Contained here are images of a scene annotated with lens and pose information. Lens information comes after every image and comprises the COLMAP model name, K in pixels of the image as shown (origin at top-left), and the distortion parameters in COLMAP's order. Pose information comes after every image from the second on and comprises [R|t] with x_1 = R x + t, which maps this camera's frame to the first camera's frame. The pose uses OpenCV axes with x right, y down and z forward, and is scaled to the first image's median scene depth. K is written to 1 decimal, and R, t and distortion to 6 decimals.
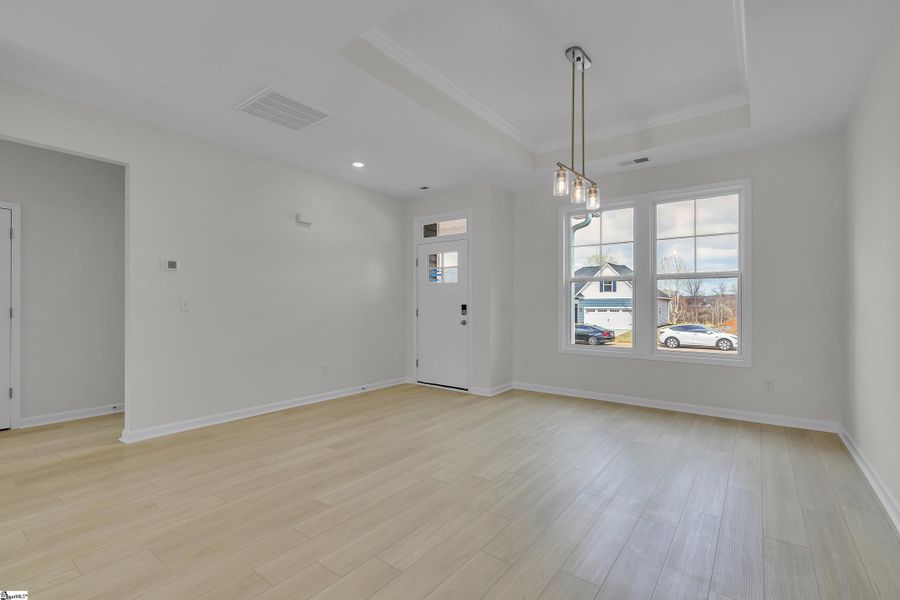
lens RADIAL K [[412.4, 0, 447.6], [0, 412.4, 300.2], [0, 0, 1]] dist [0.005680, 0.001484]
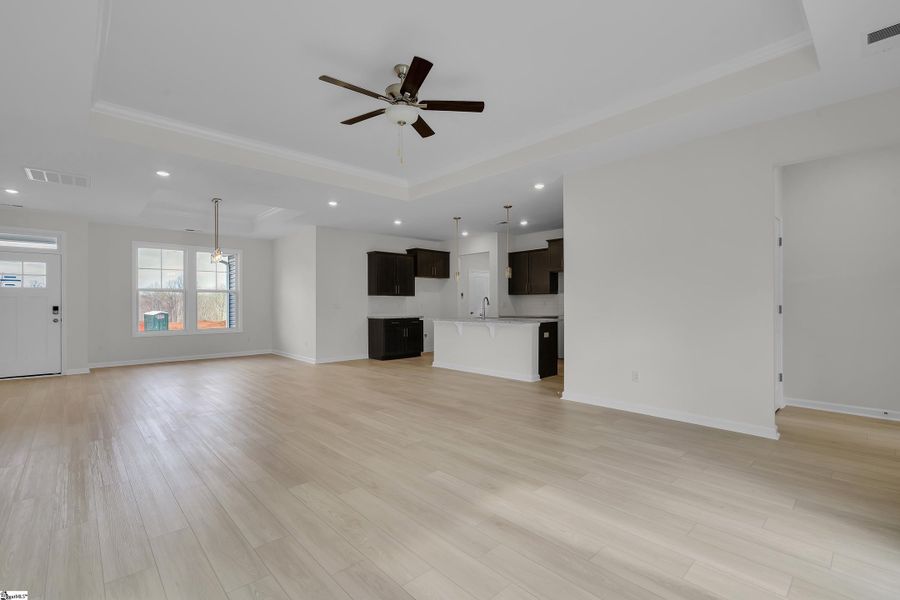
lens RADIAL K [[412.4, 0, 447.4], [0, 412.4, 302.1], [0, 0, 1]] dist [0.005680, 0.001484]
pose [[0.190534, 0.005333, 0.981666, -1.111743], [0.001187, 0.999983, -0.005663, 0.008017], [-0.981680, 0.002244, 0.190525, -0.471603]]
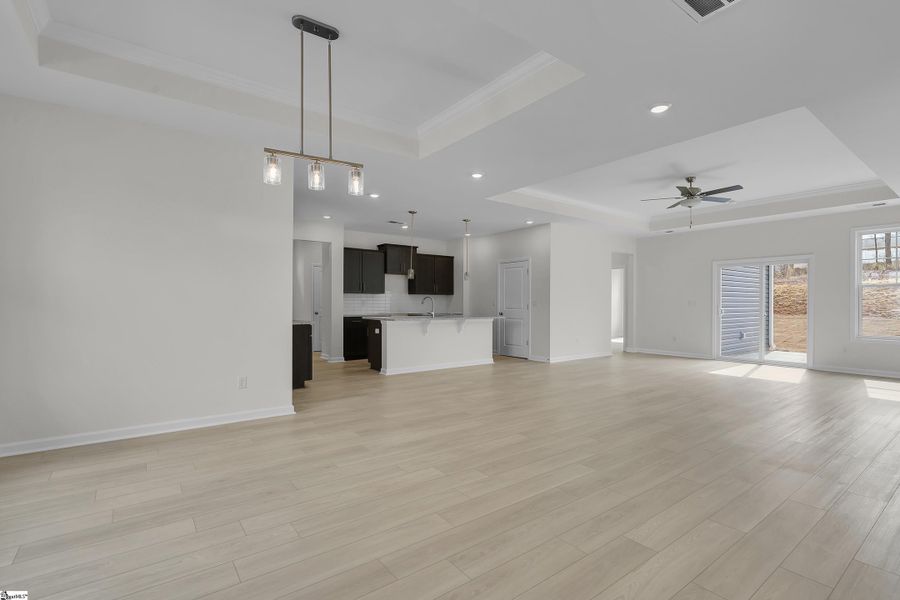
lens RADIAL K [[412.4, 0, 436.3], [0, 412.4, 298.8], [0, 0, 1]] dist [0.005680, 0.001484]
pose [[-0.951600, -0.002340, 0.307332, -0.127115], [-0.008937, 0.999759, -0.020059, 0.015709], [-0.307211, -0.021835, -0.951391, 1.132947]]
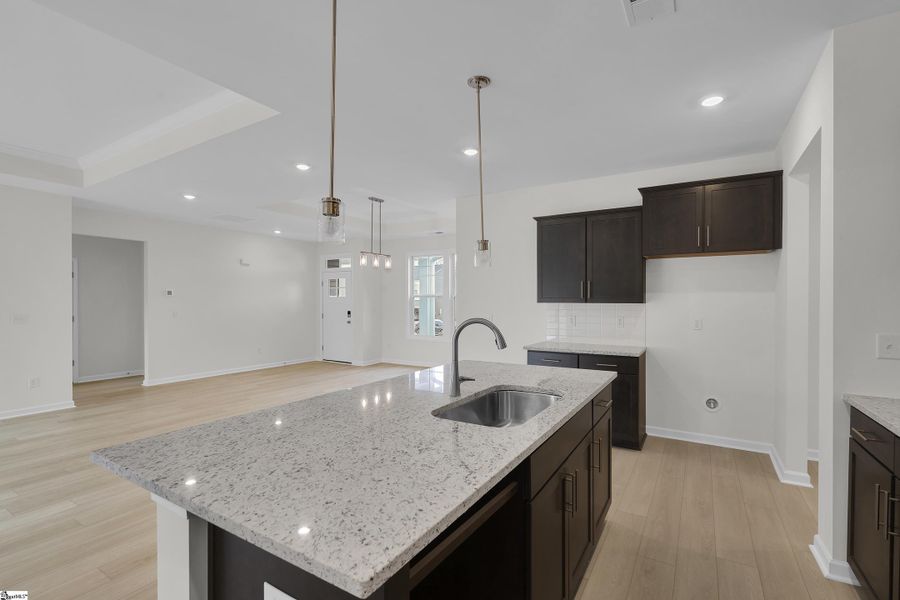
lens RADIAL K [[412.4, 0, 450.5], [0, 412.4, 303.9], [0, 0, 1]] dist [0.005680, 0.001484]
pose [[0.996857, -0.006328, 0.078970, 0.355173], [0.005571, 0.999936, 0.009801, -0.035427], [-0.079027, -0.009331, 0.996829, -0.754018]]
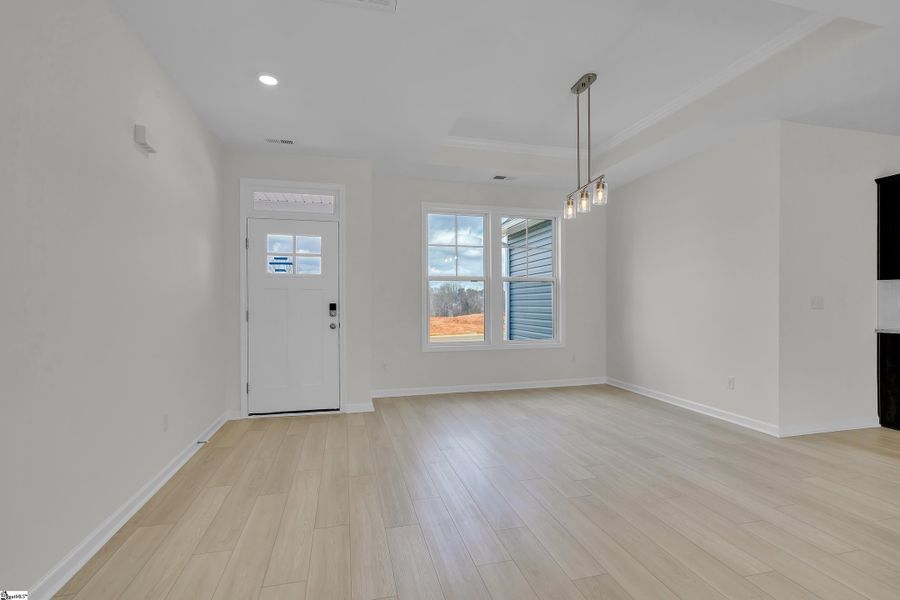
lens RADIAL K [[412.4, 0, 456.9], [0, 412.4, 299.5], [0, 0, 1]] dist [0.005680, 0.001484]
pose [[0.613316, 0.000074, 0.789838, -0.503935], [-0.000728, 1.000000, 0.000471, 0.002548], [-0.789837, -0.000864, 0.613316, 0.368450]]
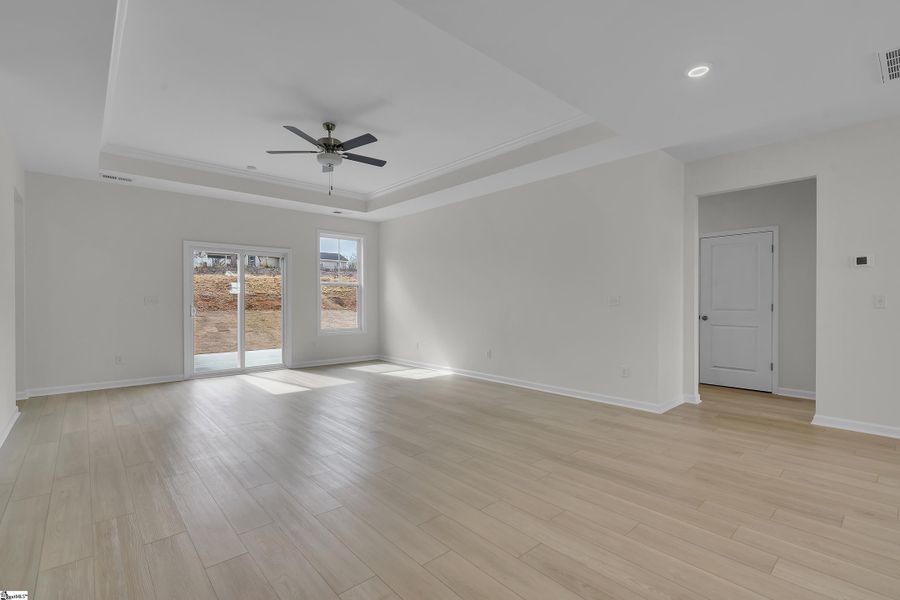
lens RADIAL K [[412.4, 0, 454.1], [0, 412.4, 299.7], [0, 0, 1]] dist [0.005680, 0.001484]
pose [[-0.163056, -0.003216, -0.986612, 0.360313], [0.006157, 0.999972, -0.004277, 0.004224], [0.986598, -0.006772, -0.163032, 0.159104]]
